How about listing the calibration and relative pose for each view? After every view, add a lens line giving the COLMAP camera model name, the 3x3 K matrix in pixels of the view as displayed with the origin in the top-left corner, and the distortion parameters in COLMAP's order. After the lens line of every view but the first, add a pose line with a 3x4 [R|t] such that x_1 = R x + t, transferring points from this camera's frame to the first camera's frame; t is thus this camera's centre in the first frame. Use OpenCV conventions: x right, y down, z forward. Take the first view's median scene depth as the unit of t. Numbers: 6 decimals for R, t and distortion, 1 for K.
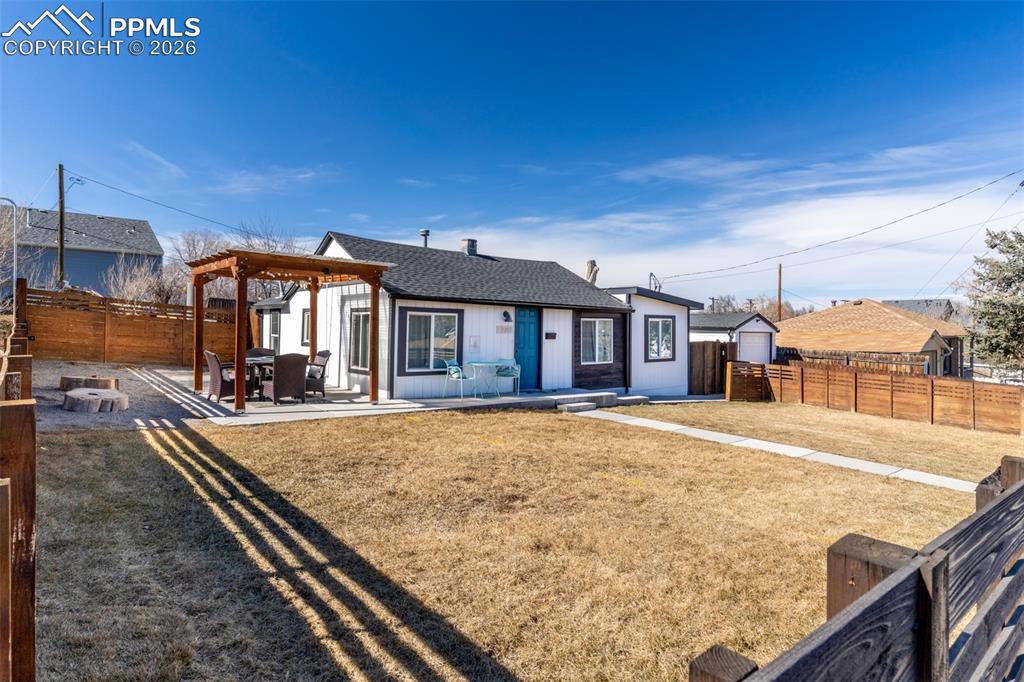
lens RADIAL K [[570.1, 0, 515.1], [0, 570.1, 326.0], [0, 0, 1]] dist [0.001269, -0.000369]
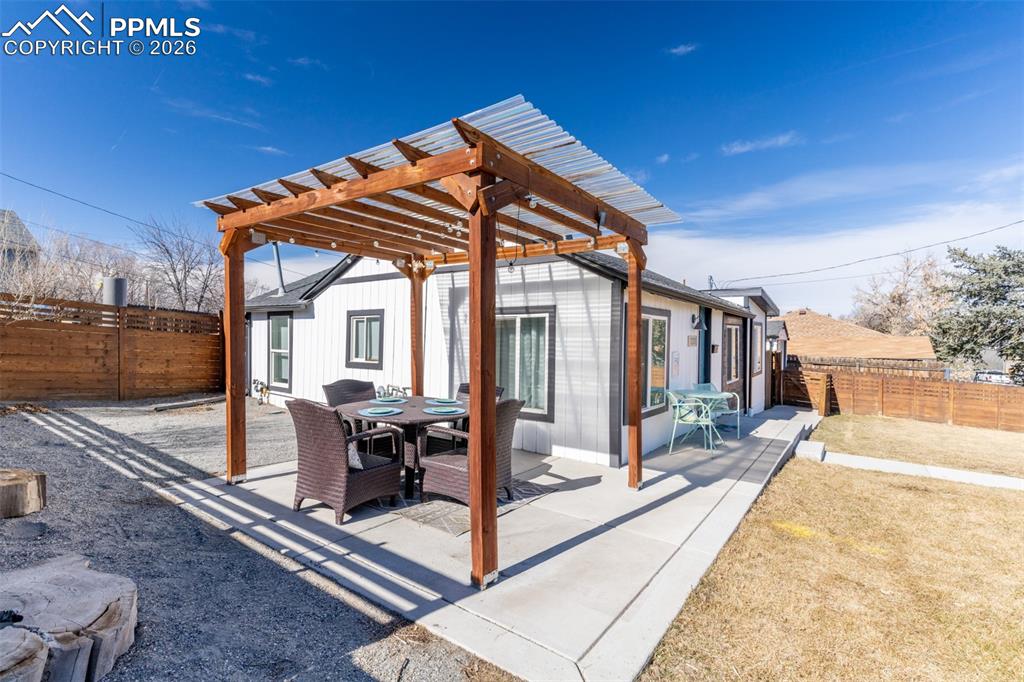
lens RADIAL K [[478.3, 0, 512.0], [0, 478.3, 341.0], [0, 0, 1]] dist [0.000225, -0.001299]
pose [[0.970305, -0.007364, 0.241772, -0.316373], [0.003891, 0.999882, 0.014839, -0.002900], [-0.241853, -0.013457, 0.970220, 0.412808]]
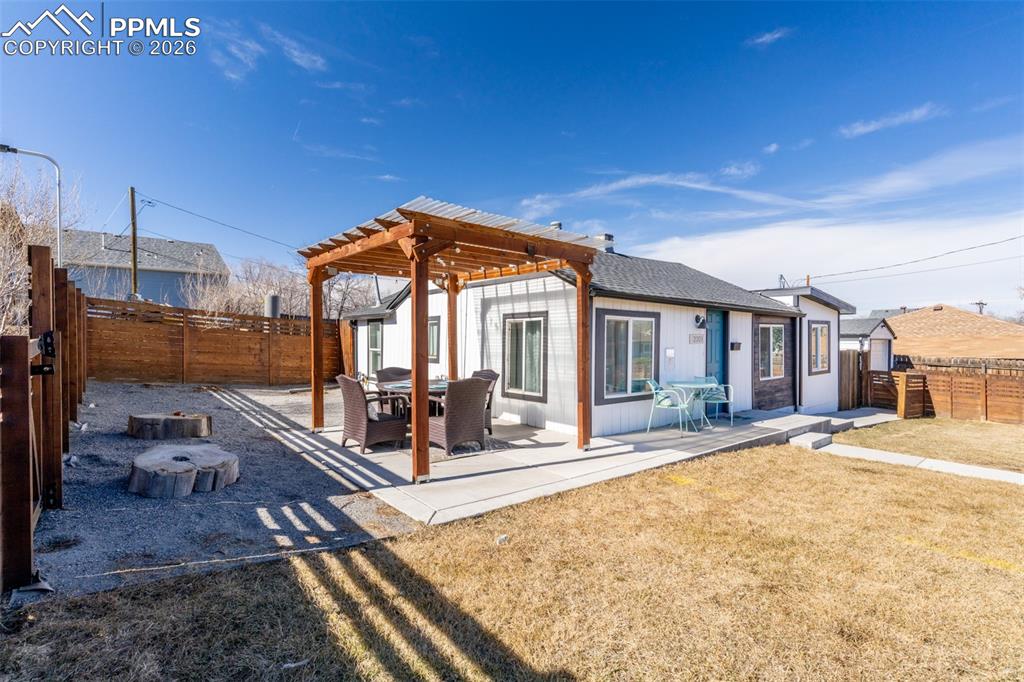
lens RADIAL K [[478.3, 0, 512.0], [0, 478.3, 341.0], [0, 0, 1]] dist [0.000225, -0.001299]
pose [[0.999885, -0.013011, -0.007853, -0.223504], [0.013065, 0.999891, 0.006845, 0.001202], [0.007763, -0.006947, 0.999946, 0.290985]]
